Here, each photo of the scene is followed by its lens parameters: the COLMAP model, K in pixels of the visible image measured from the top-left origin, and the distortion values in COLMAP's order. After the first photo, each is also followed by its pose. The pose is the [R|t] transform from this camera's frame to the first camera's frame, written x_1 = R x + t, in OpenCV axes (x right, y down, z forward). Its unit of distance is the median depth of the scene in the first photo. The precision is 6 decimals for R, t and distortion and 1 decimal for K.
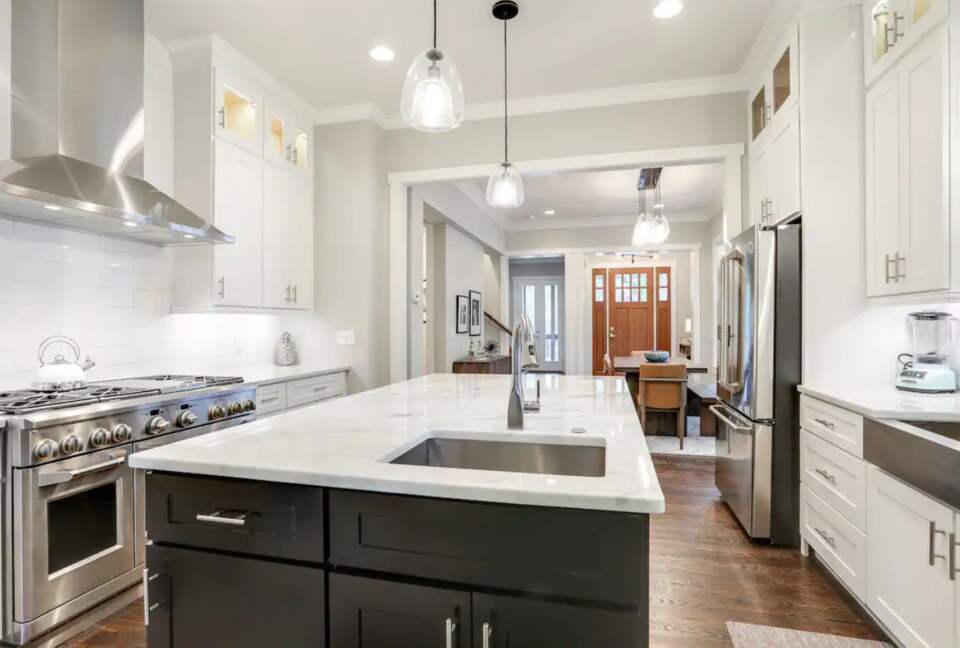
lens RADIAL K [[529.2, 0, 477.0], [0, 529.2, 323.9], [0, 0, 1]] dist [-0.036332, -0.000052]
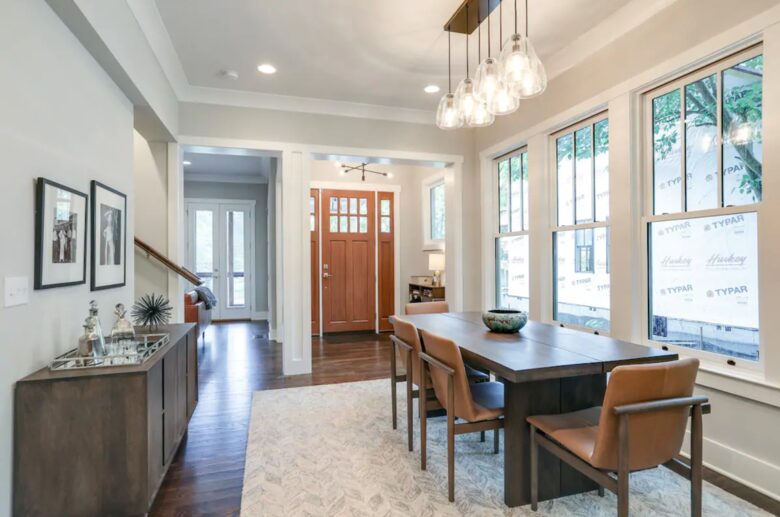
lens RADIAL K [[419.0, 0, 389.7], [0, 419.0, 261.3], [0, 0, 1]] dist [0.000050, -0.000120]
pose [[0.851093, -0.003889, 0.525001, 0.009595], [0.001733, 0.999988, 0.004597, -0.000911], [-0.525012, -0.003003, 0.851089, 0.466473]]
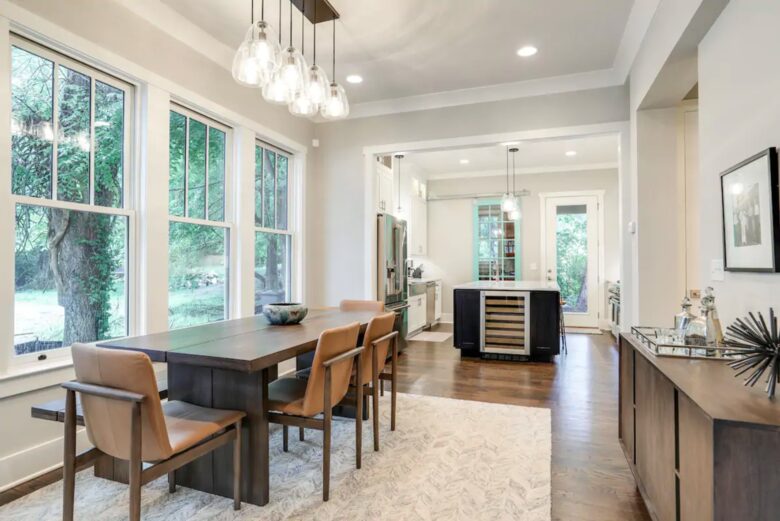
lens RADIAL K [[425.1, 0, 390.4], [0, 425.1, 260.1], [0, 0, 1]] dist [-0.039578, 0.000089]
pose [[-0.995479, 0.002786, 0.094938, 0.146675], [0.000575, 0.999728, -0.023307, 0.013685], [-0.094977, -0.023147, -0.995210, 1.027801]]
